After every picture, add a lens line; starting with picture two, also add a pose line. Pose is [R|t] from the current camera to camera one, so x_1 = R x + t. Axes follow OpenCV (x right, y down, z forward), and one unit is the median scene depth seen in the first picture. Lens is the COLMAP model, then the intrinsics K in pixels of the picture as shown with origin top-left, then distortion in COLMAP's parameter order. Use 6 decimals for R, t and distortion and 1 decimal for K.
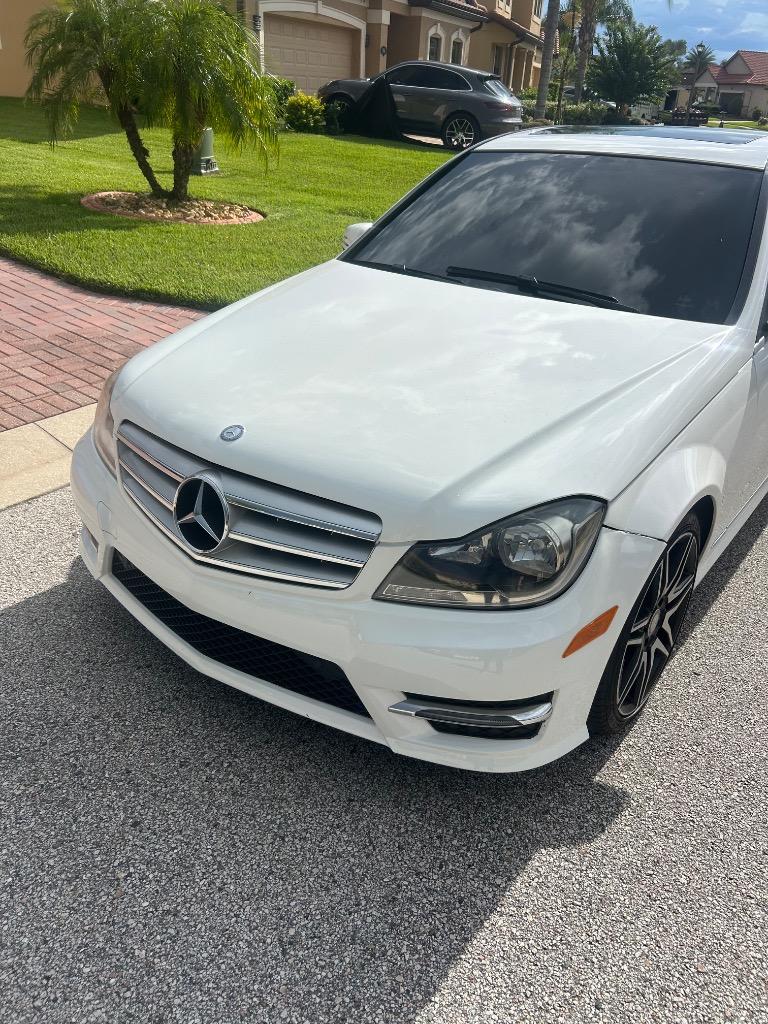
lens RADIAL K [[741.2, 0, 384.0], [0, 741.2, 512.0], [0, 0, 1]] dist [-0.002148, -0.011933]
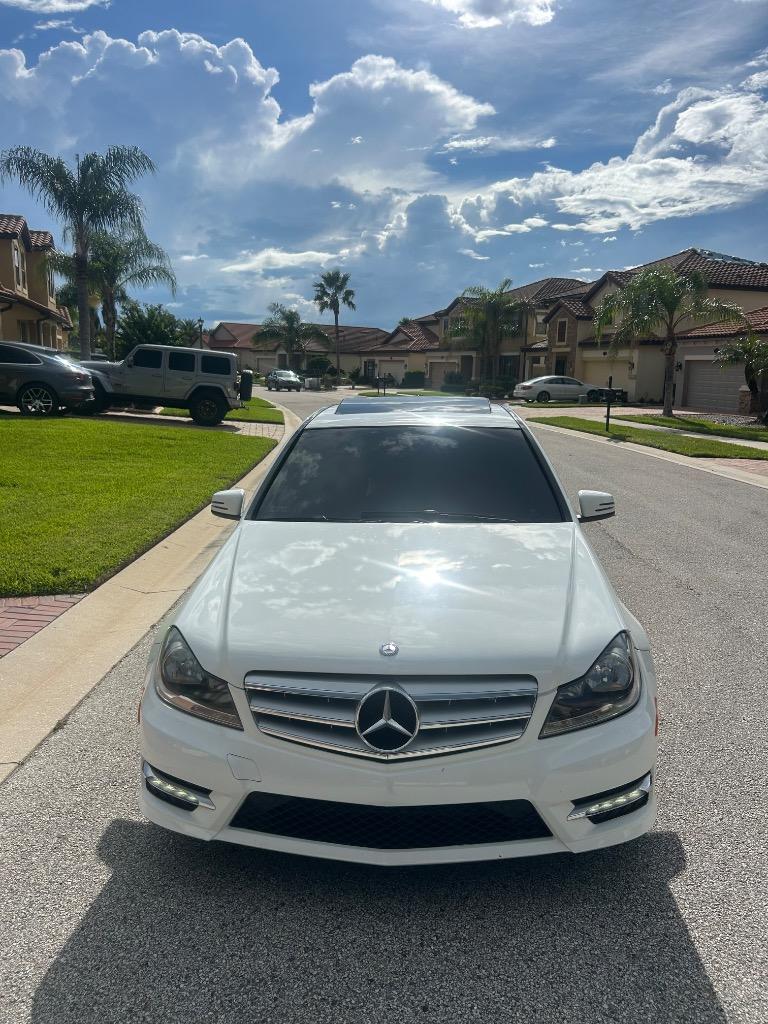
lens RADIAL K [[741.2, 0, 384.0], [0, 741.2, 512.0], [0, 0, 1]] dist [-0.002148, -0.011933]
pose [[0.844045, -0.127820, 0.520817, -0.851031], [0.281177, 0.932463, -0.226833, -0.042253], [-0.456649, 0.337899, 0.822980, -0.143006]]
